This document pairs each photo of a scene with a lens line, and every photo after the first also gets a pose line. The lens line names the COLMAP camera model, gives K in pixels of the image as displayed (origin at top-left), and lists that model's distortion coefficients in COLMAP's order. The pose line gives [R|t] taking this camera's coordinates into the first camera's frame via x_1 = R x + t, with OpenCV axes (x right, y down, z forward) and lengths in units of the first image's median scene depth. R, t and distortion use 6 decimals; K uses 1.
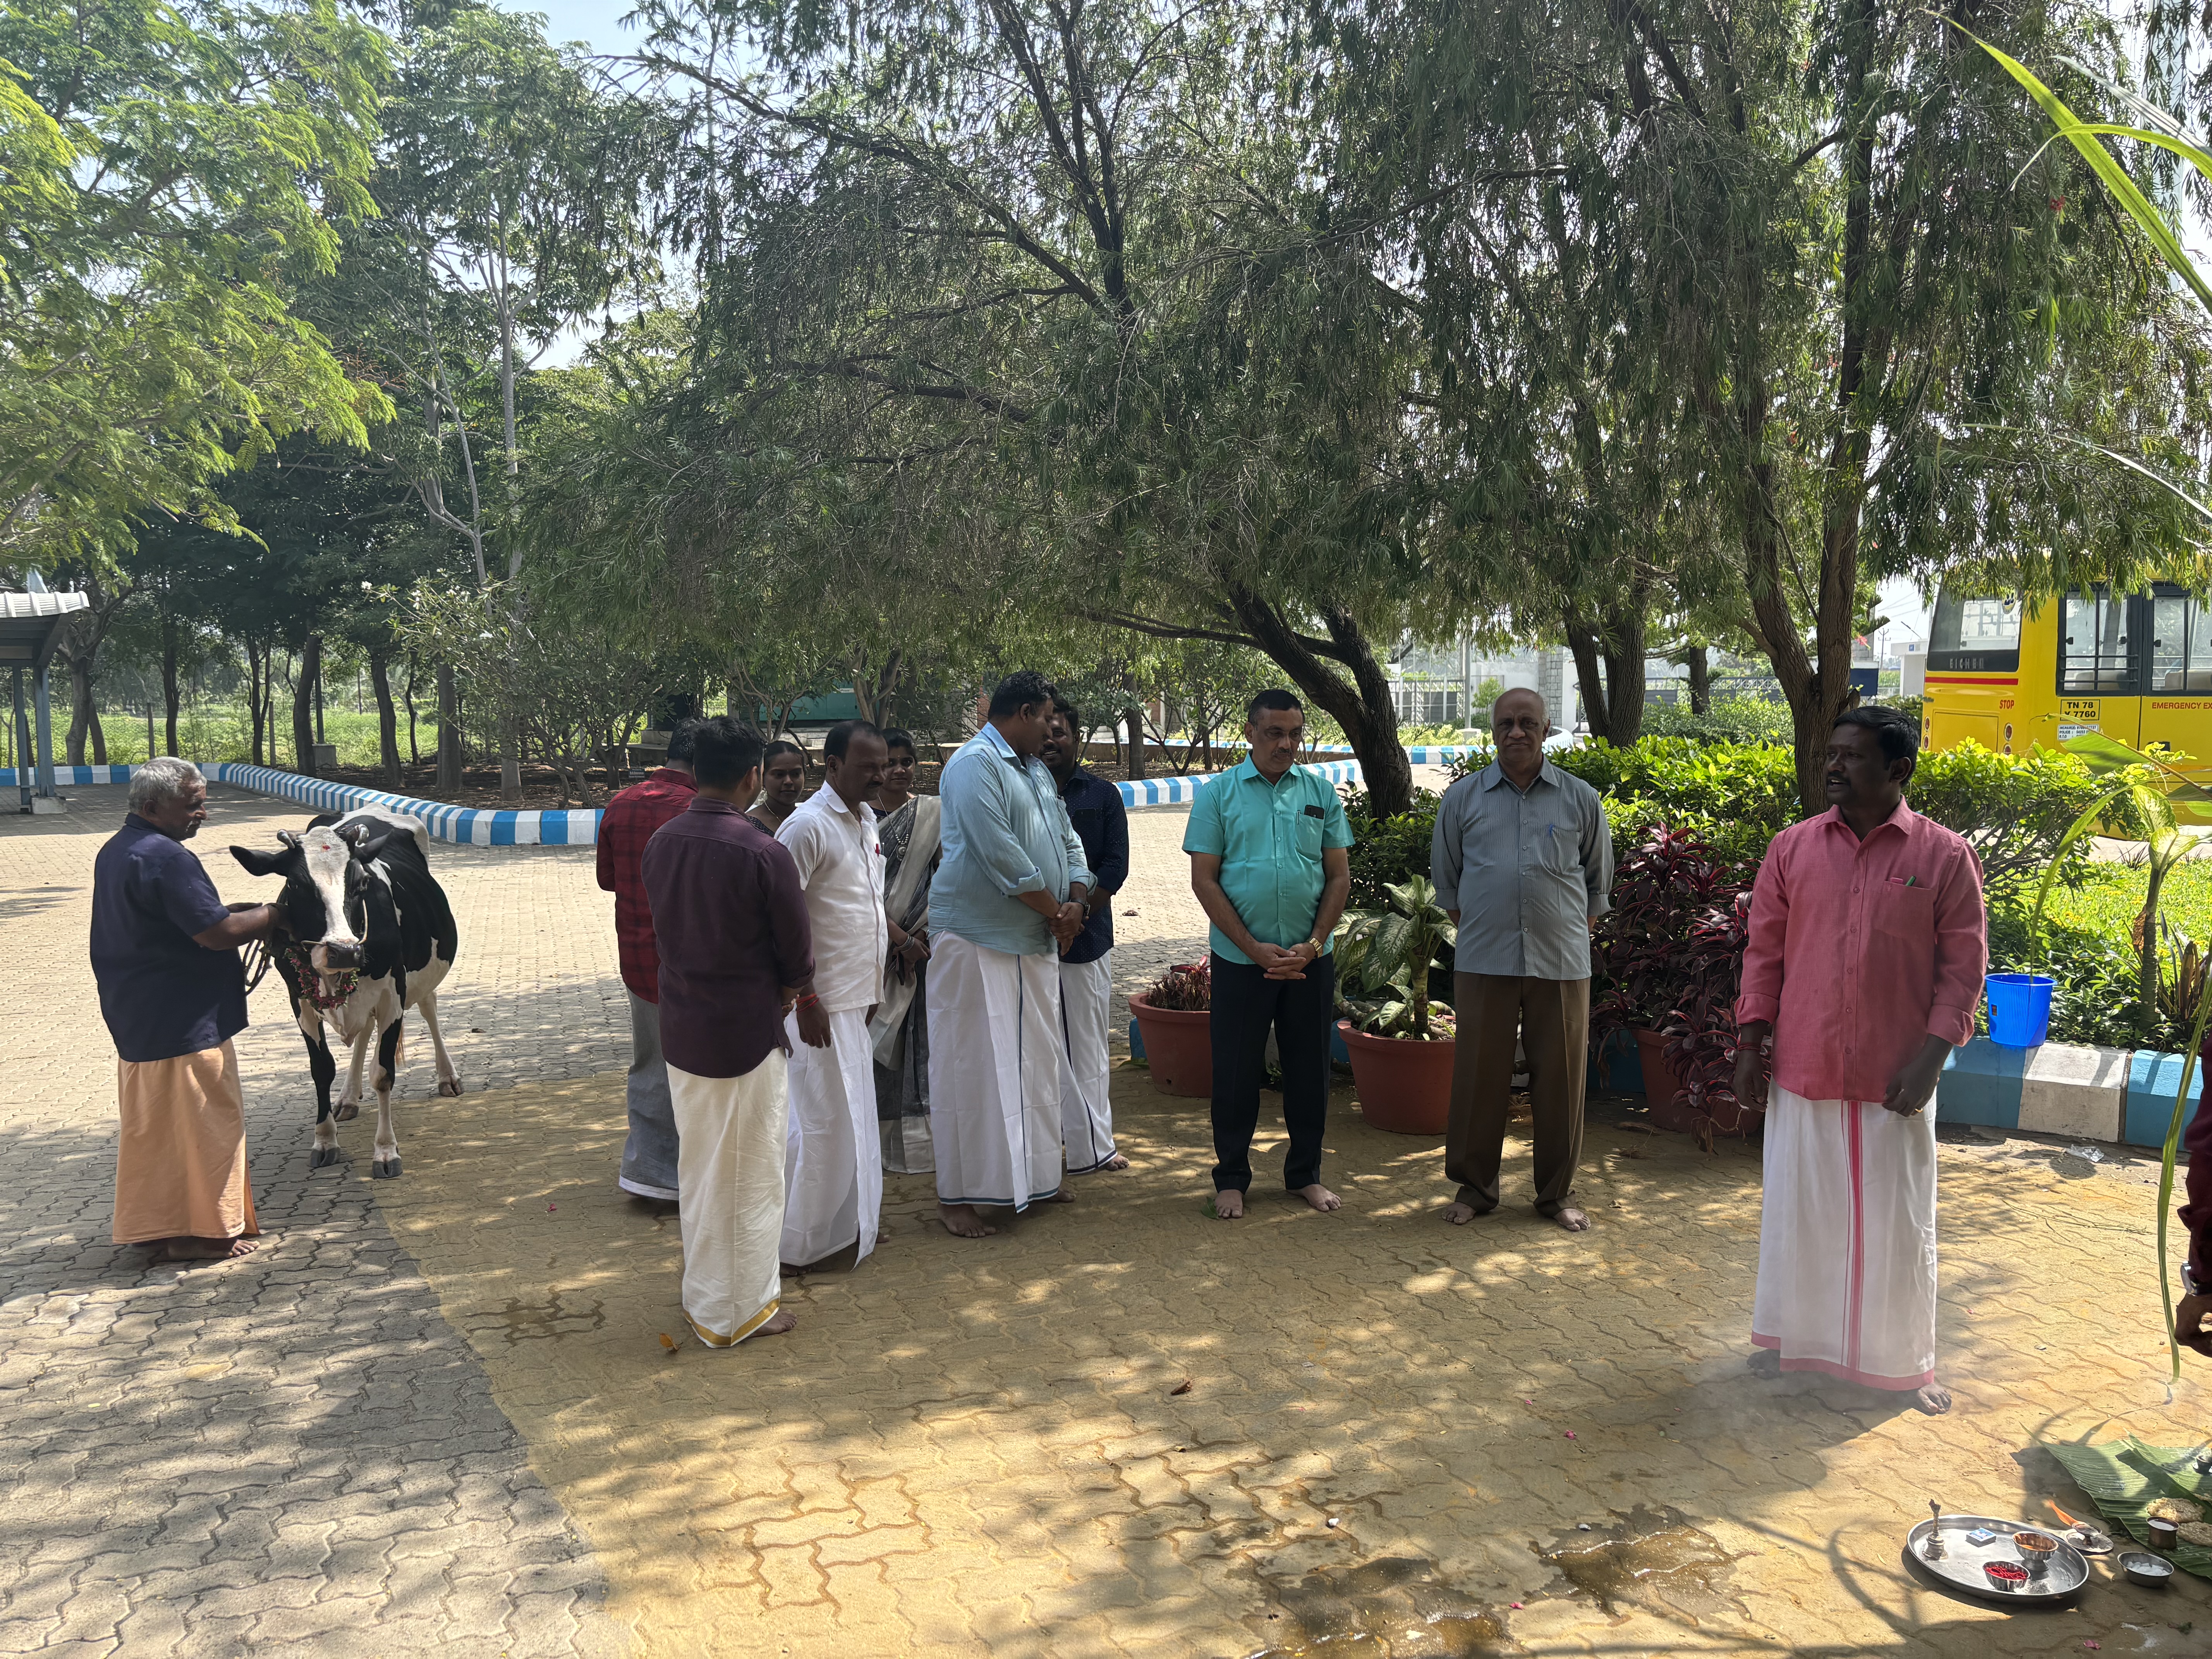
lens RADIAL K [[1677.2, 0, 1089.3], [0, 1677.2, 847.7], [0, 0, 1]] dist [0.040893, -0.038531]
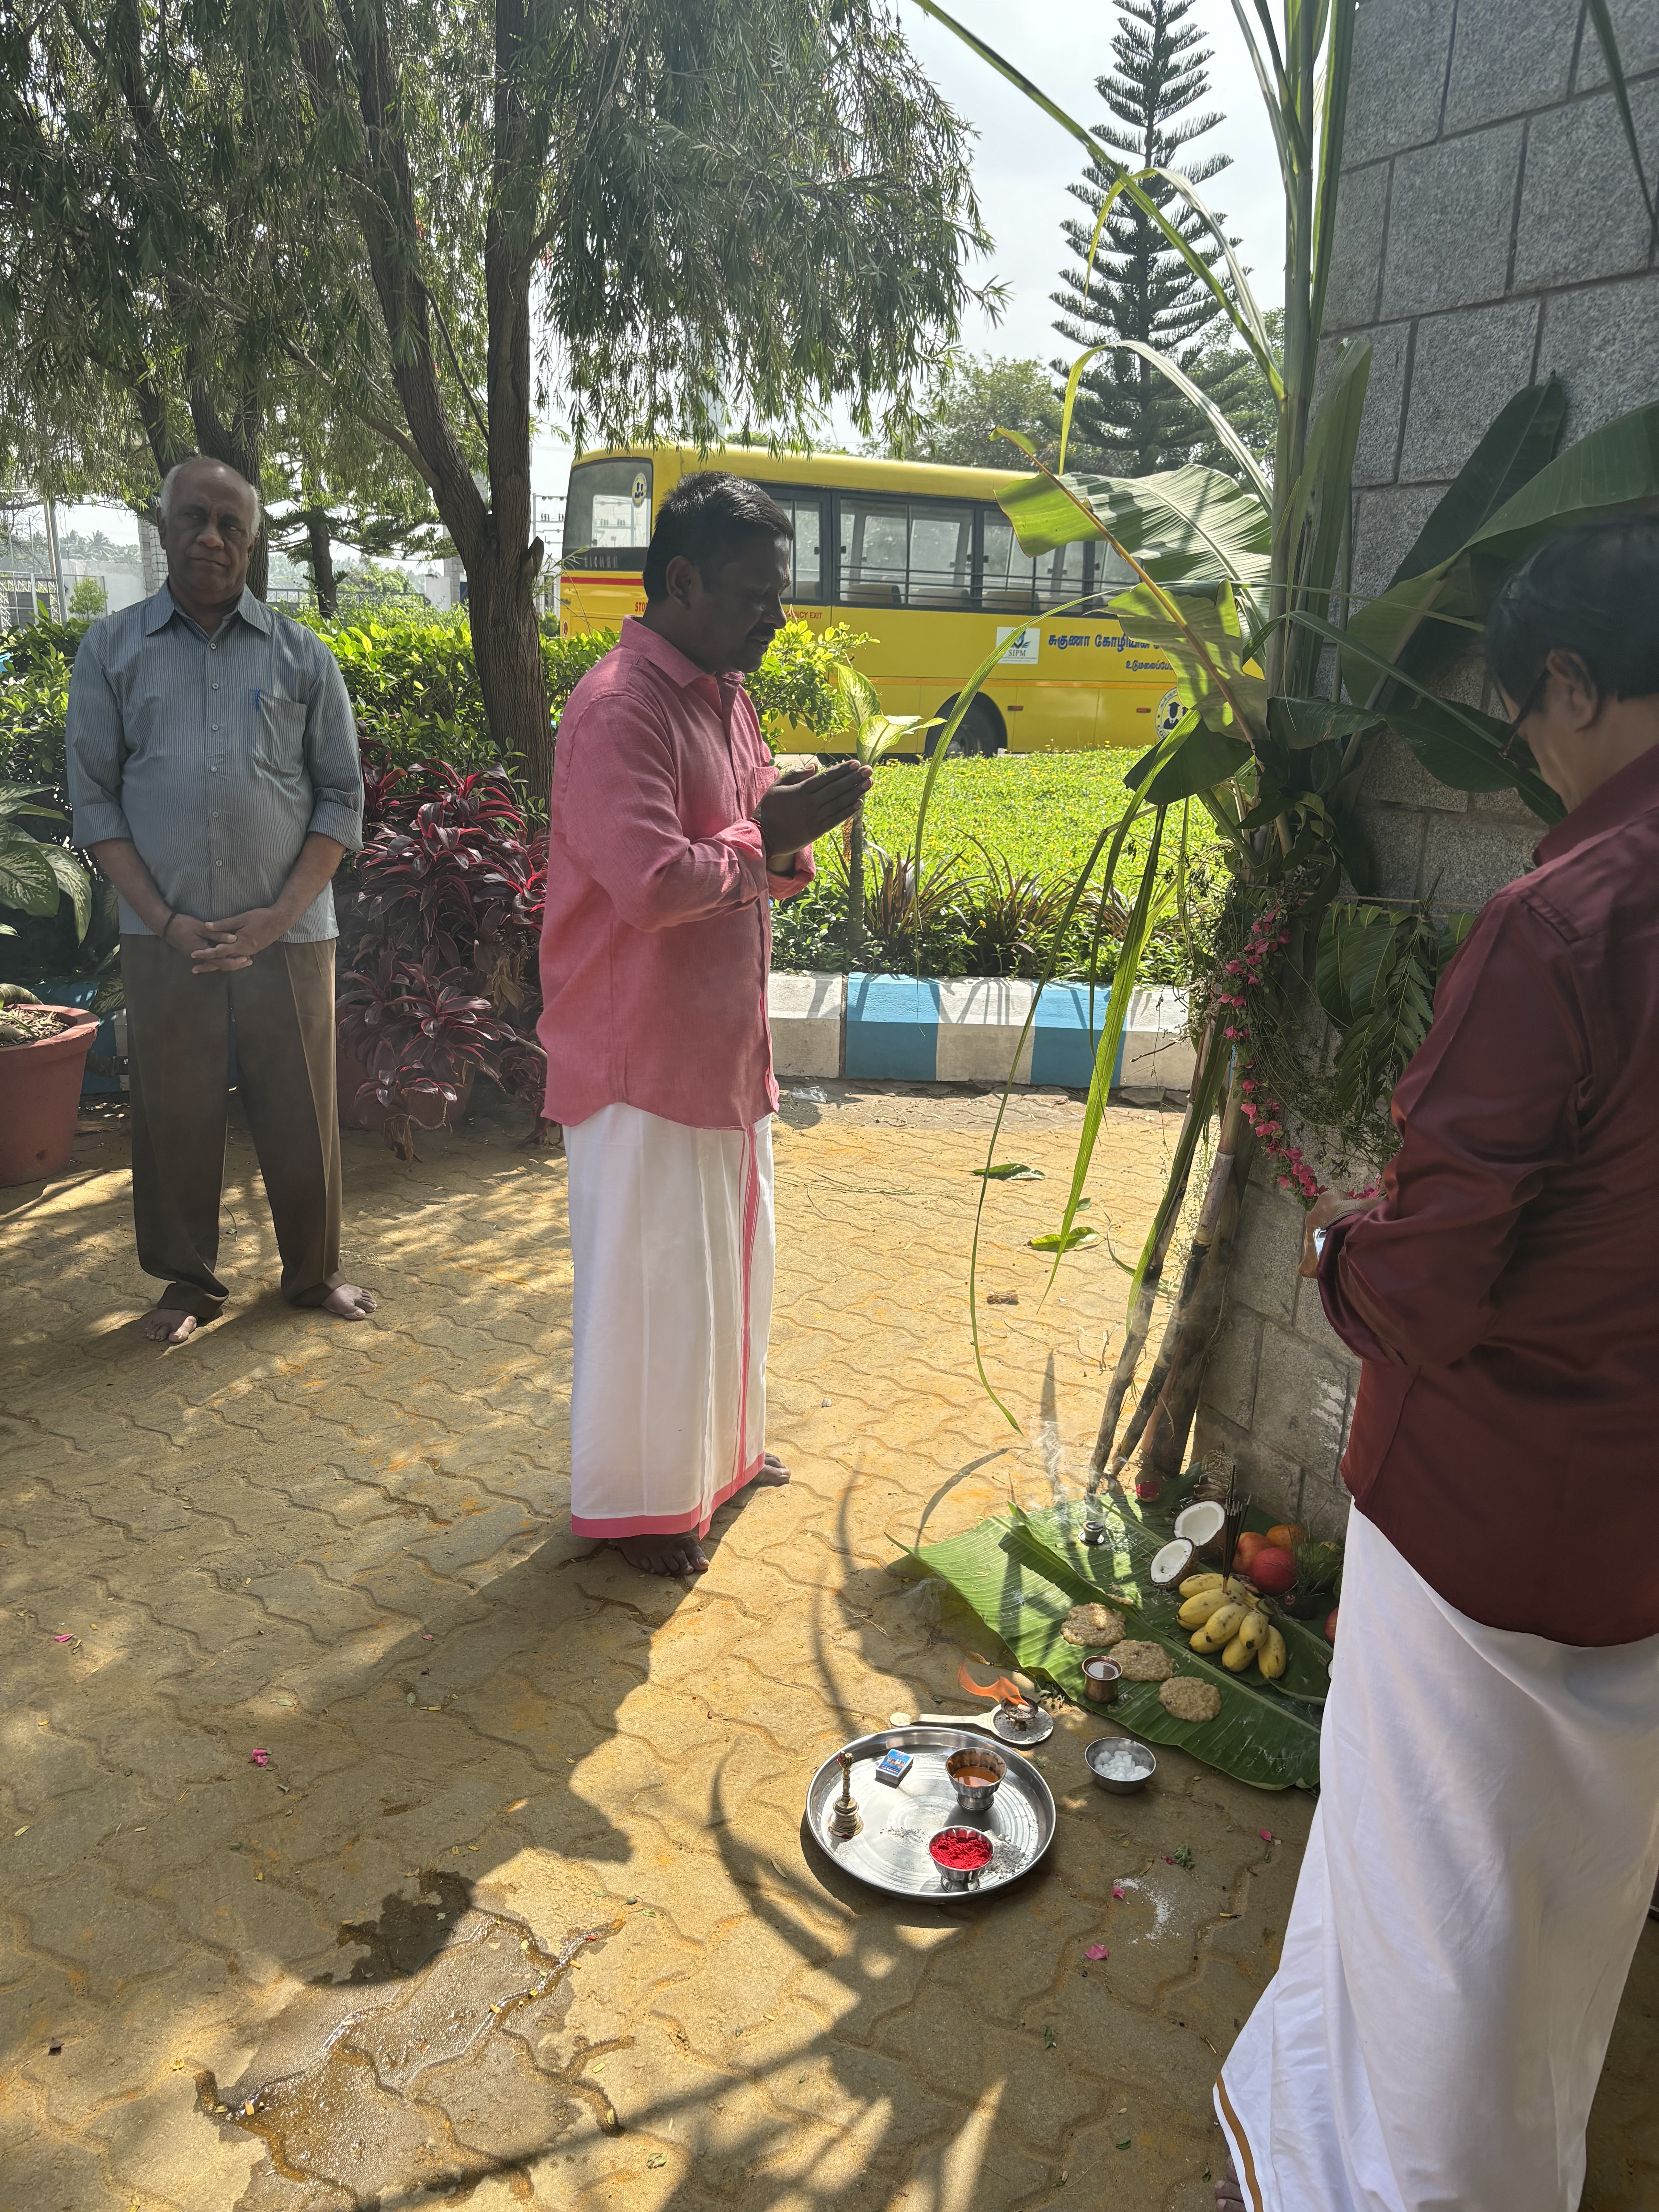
lens RADIAL K [[1677.2, 0, 815.5], [0, 1677.2, 1122.2], [0, 0, 1]] dist [0.040893, -0.038531]
pose [[0.813365, -0.136189, 0.565588, 0.076288], [0.020037, 0.978194, 0.206726, 0.011387], [-0.581408, -0.156811, 0.798358, 0.246247]]
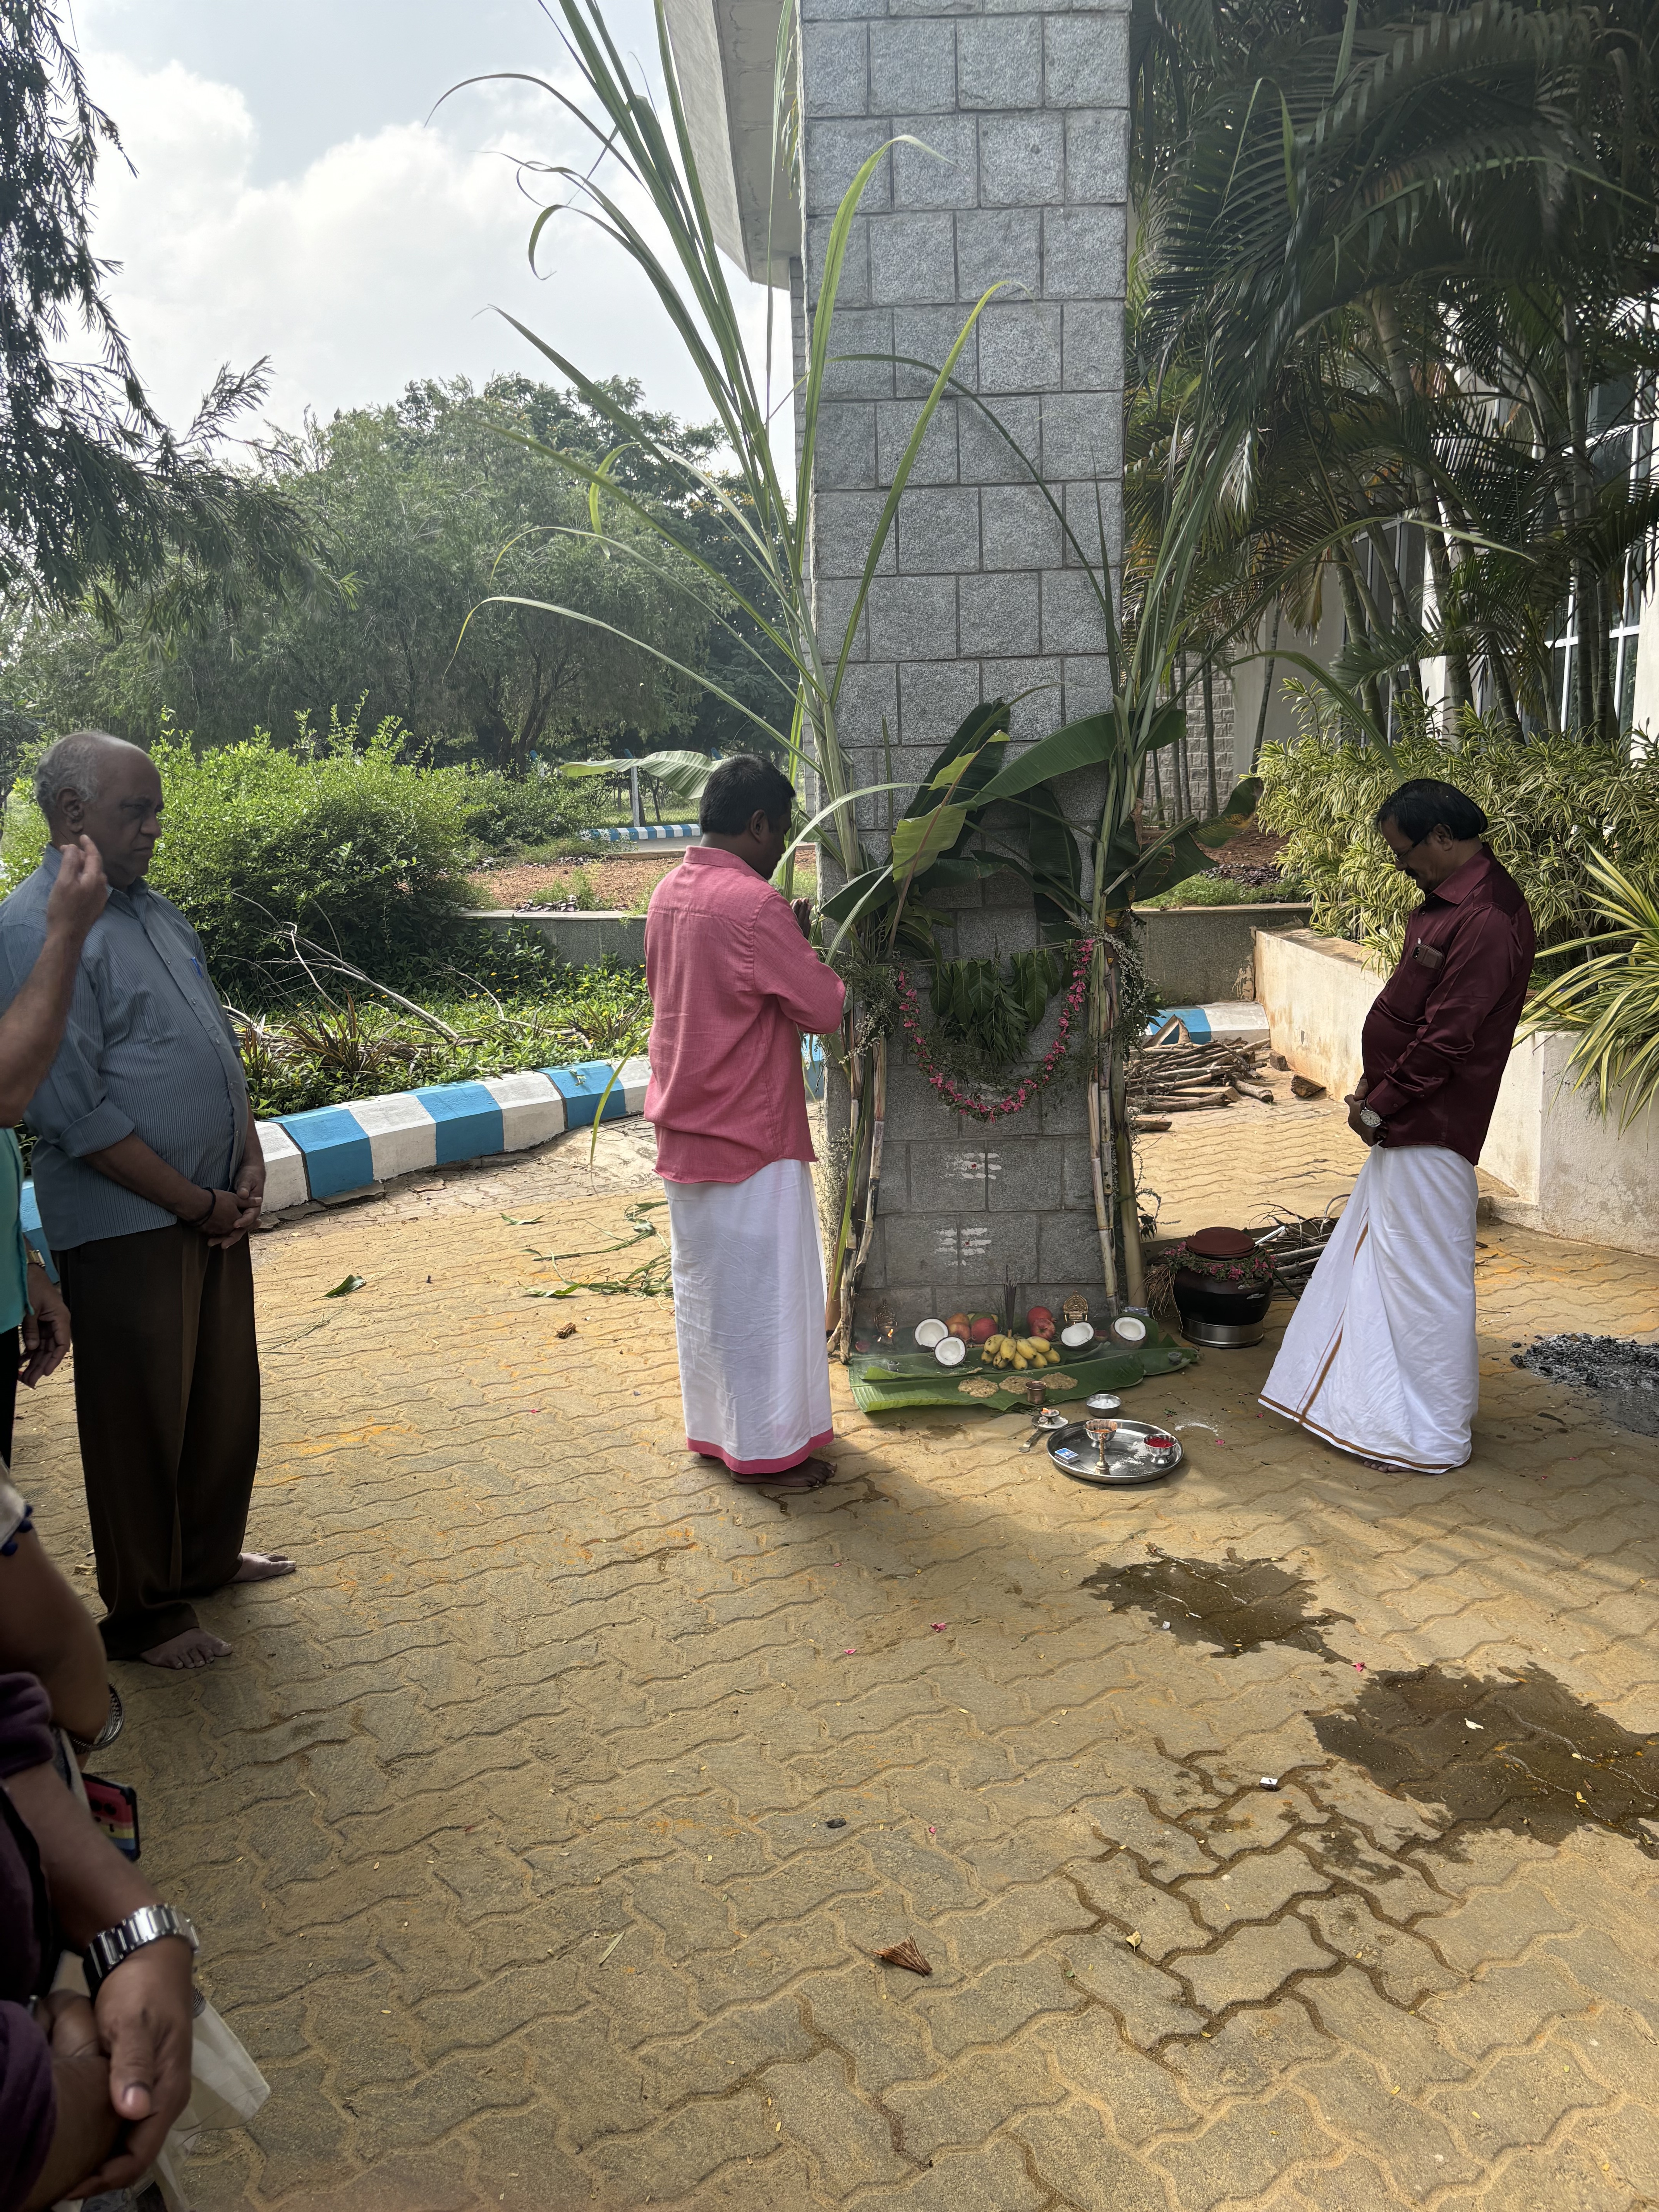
lens RADIAL K [[1677.2, 0, 832.9], [0, 1677.2, 1103.9], [0, 0, 1]] dist [0.040893, -0.038531]
pose [[-0.176183, -0.189002, 0.966042, -0.240369], [0.122648, 0.969531, 0.212053, -0.044617], [-0.976687, 0.155843, -0.147634, 0.592263]]
